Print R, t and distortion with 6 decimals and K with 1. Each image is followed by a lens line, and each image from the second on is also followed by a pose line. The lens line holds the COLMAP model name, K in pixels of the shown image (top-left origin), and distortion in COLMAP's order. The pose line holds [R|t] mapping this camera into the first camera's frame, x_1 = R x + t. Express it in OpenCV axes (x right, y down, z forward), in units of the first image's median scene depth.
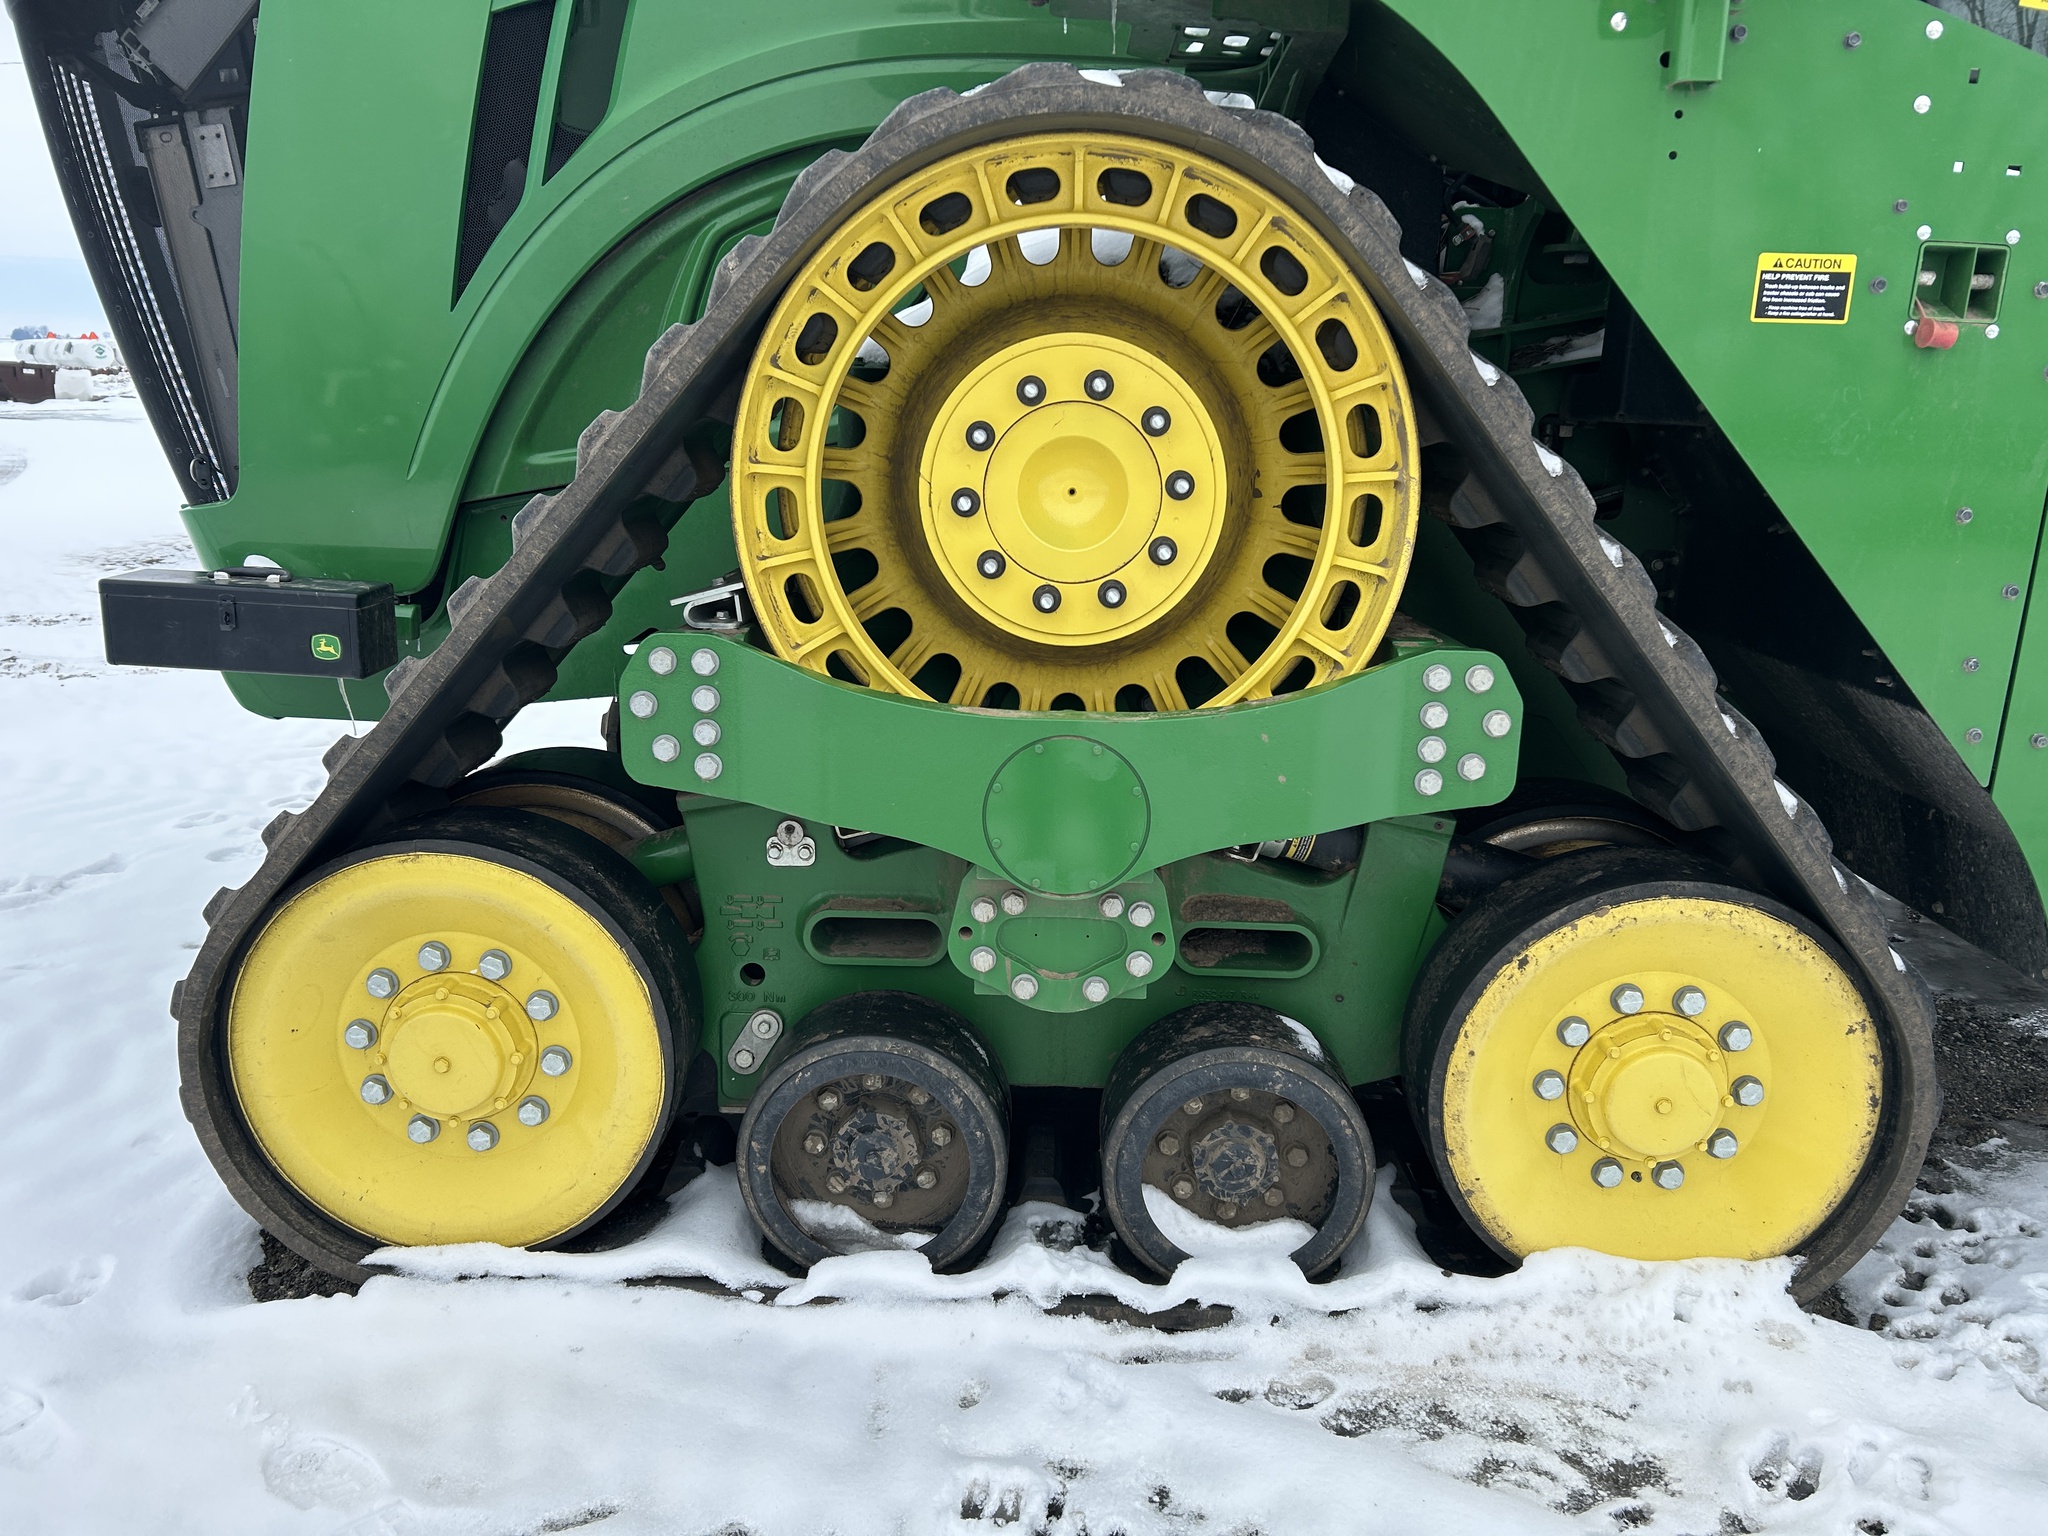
lens RADIAL K [[1569.1, 0, 1054.5], [0, 1569.1, 755.9], [0, 0, 1]] dist [0.065018, -0.074894]
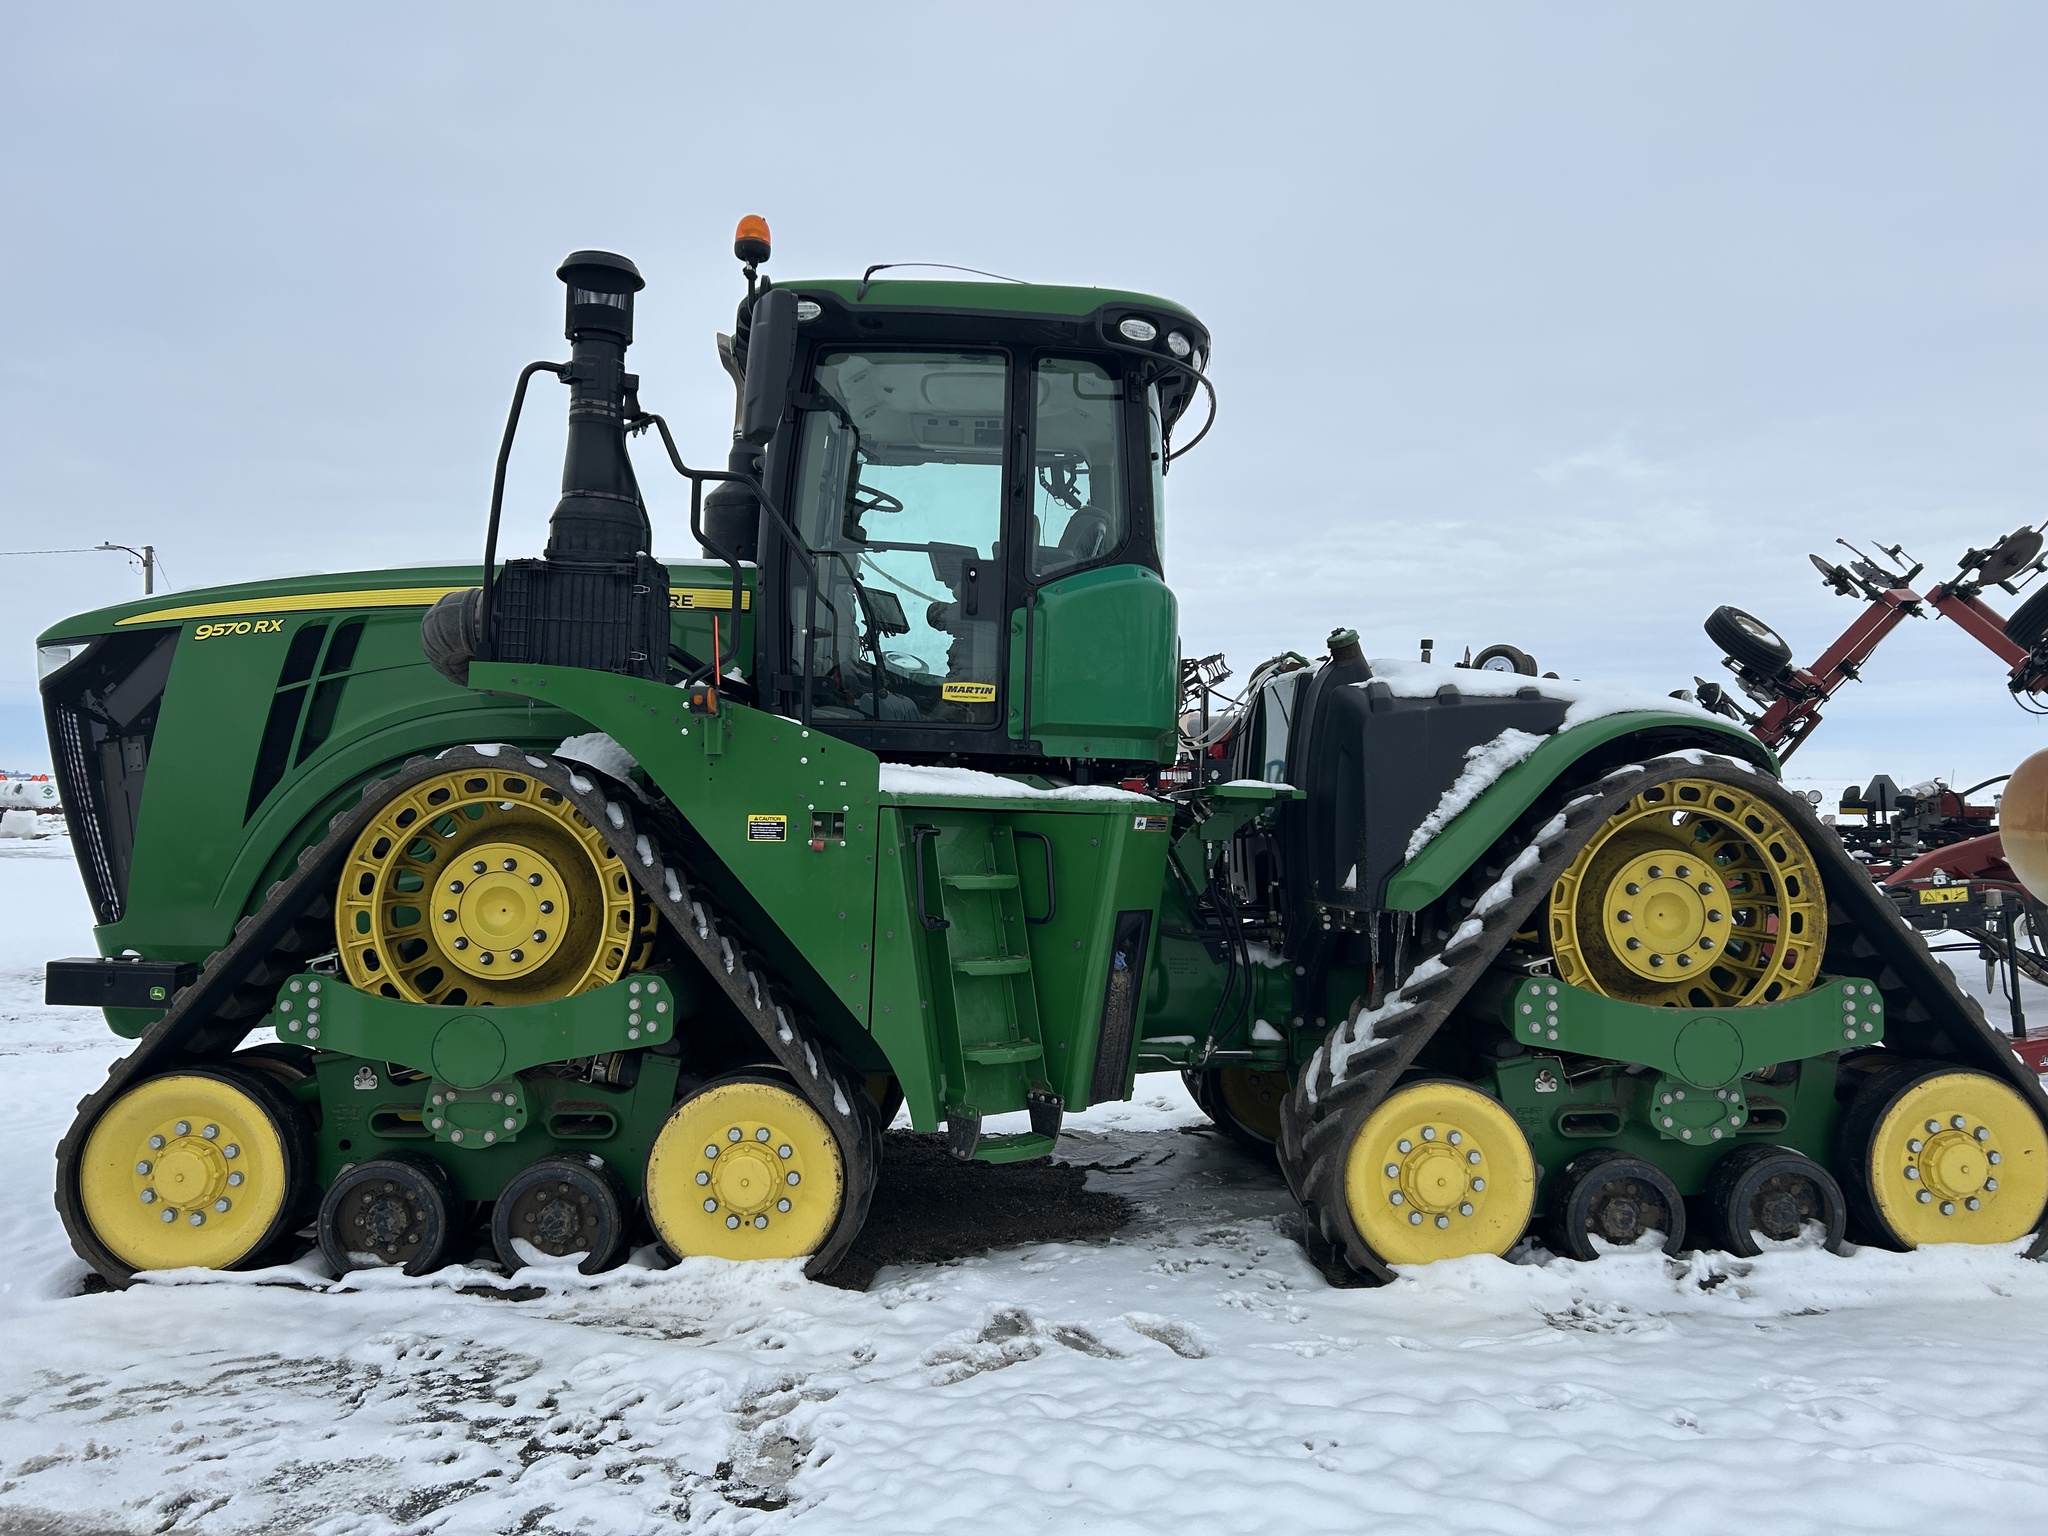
lens RADIAL K [[1527.3, 0, 1024.0], [0, 1527.3, 768.0], [0, 0, 1]] dist [0.022997, -0.004709]
pose [[0.999201, -0.010419, 0.038585, 0.687155], [0.019853, 0.967280, -0.252933, 0.206038], [-0.034687, 0.253497, 0.966714, -1.210301]]
